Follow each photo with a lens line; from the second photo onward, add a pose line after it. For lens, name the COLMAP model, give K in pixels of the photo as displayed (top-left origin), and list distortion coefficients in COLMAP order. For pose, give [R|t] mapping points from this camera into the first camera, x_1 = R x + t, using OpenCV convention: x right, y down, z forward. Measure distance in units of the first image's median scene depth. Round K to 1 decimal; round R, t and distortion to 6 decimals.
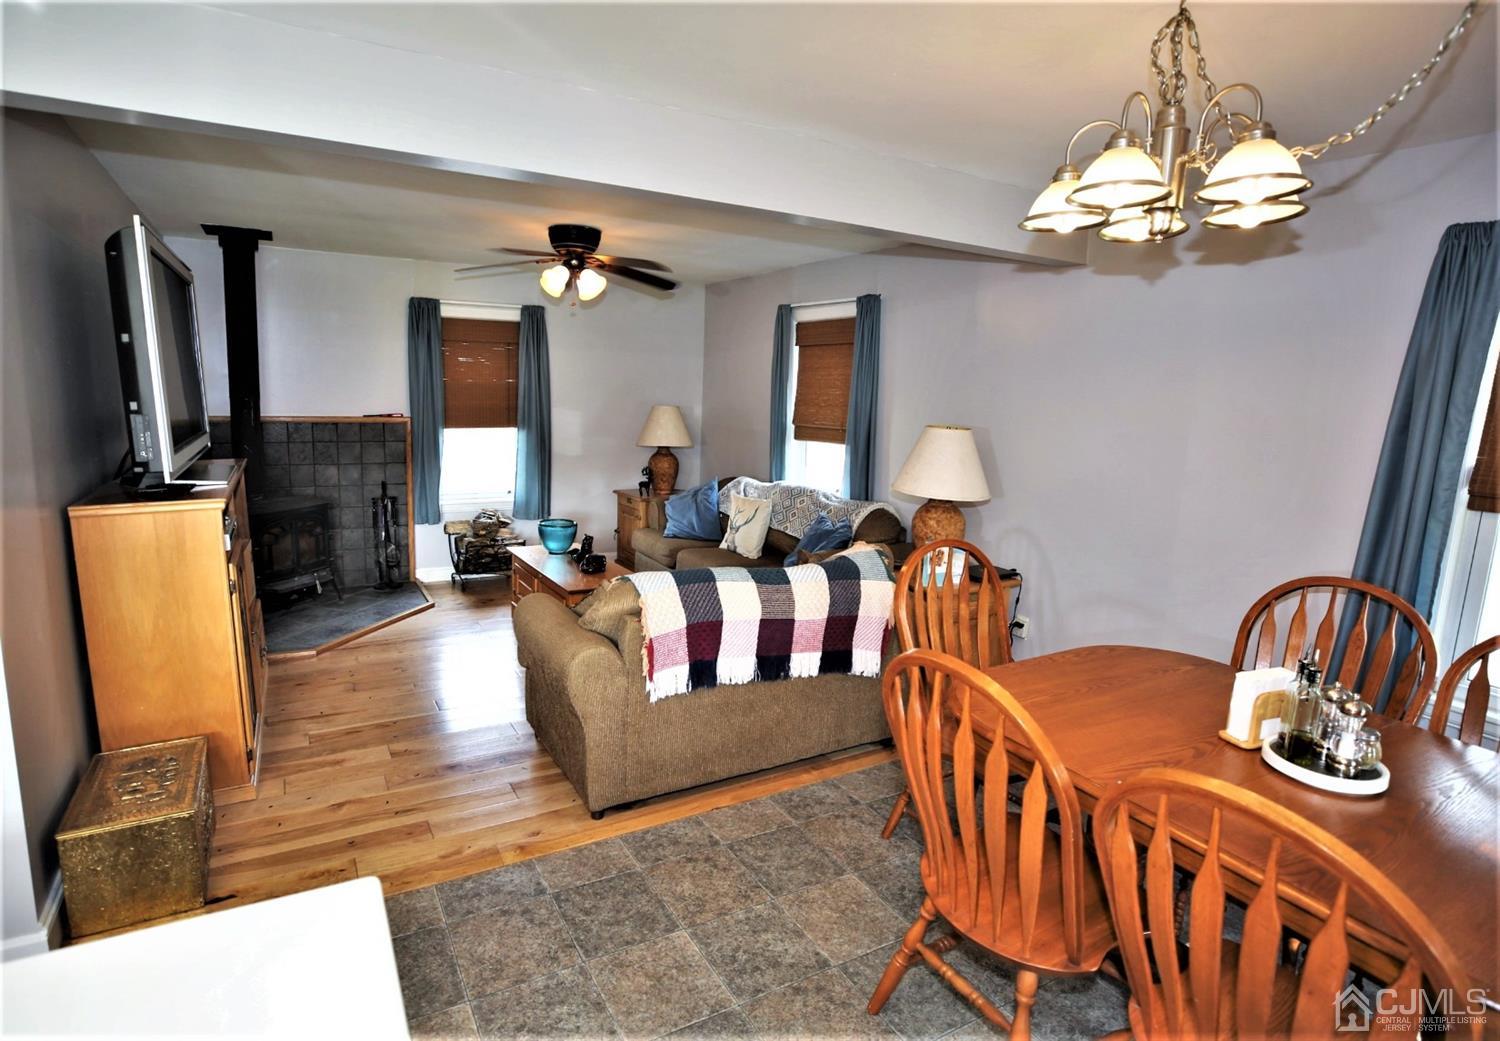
lens RADIAL K [[770.4, 0, 697.7], [0, 770.4, 514.3], [0, 0, 1]] dist [-0.032047, -0.000016]
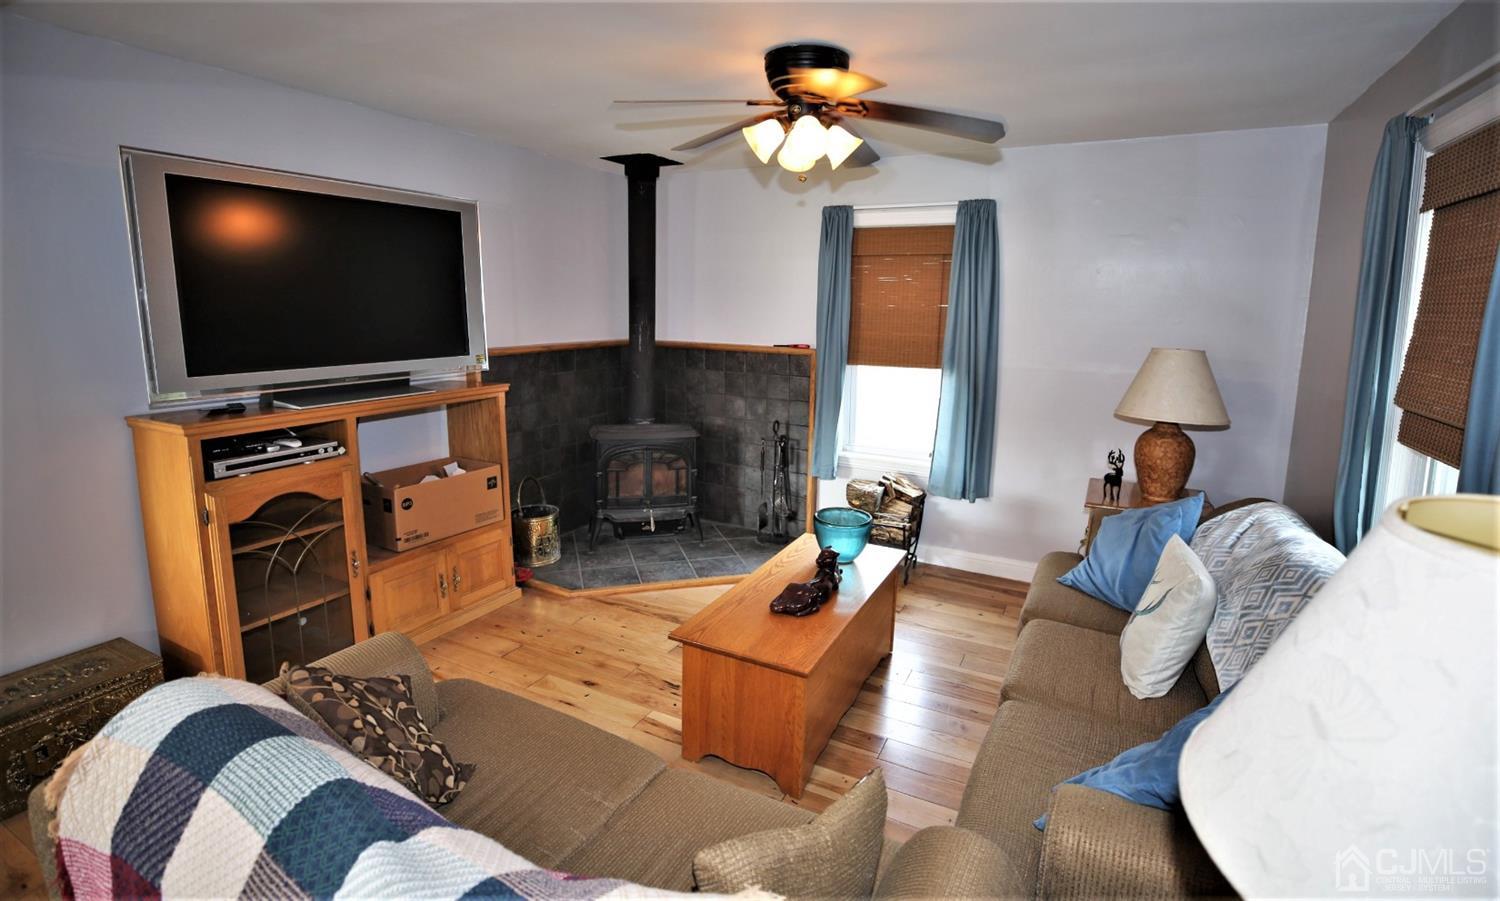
lens RADIAL K [[712.8, 0, 743.2], [0, 712.8, 402.7], [0, 0, 1]] dist [-0.013337, 0.000317]
pose [[0.557935, 0.100591, -0.823766, 0.261020], [-0.138431, 0.990000, 0.027131, -0.087970], [0.818258, 0.098898, 0.566280, 0.555208]]
